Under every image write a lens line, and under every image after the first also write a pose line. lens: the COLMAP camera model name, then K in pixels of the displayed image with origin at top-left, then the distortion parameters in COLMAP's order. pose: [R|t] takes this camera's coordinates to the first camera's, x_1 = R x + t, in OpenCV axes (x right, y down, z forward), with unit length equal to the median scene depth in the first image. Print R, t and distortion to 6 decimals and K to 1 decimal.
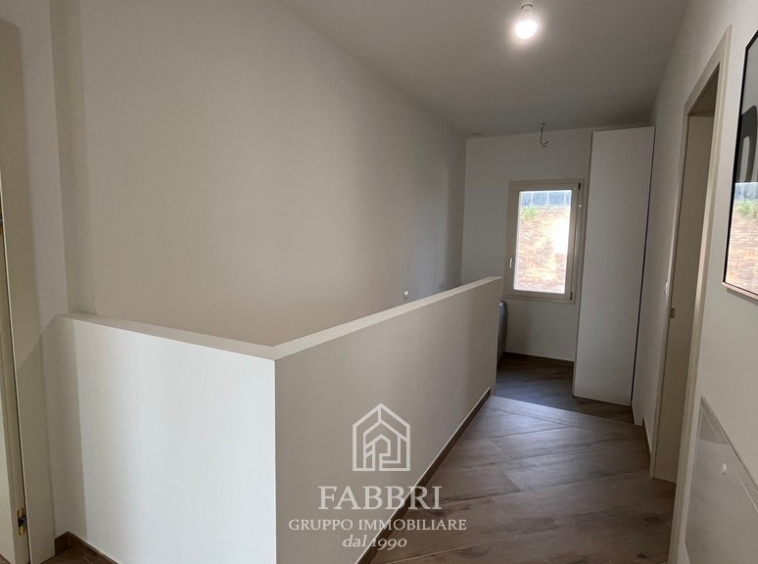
lens RADIAL K [[407.1, 0, 376.7], [0, 407.1, 281.1], [0, 0, 1]] dist [-0.002136, 0.000031]
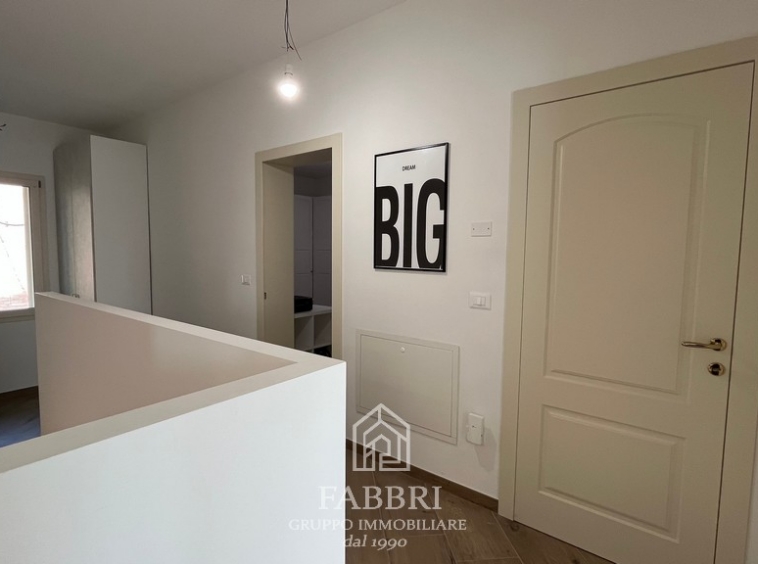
lens RADIAL K [[407.1, 0, 376.7], [0, 407.1, 281.1], [0, 0, 1]] dist [-0.002136, 0.000031]
pose [[0.153689, -0.092453, 0.983785, -0.331651], [0.100998, 0.991869, 0.077435, -0.023848], [-0.982944, 0.087459, 0.161777, 0.188119]]
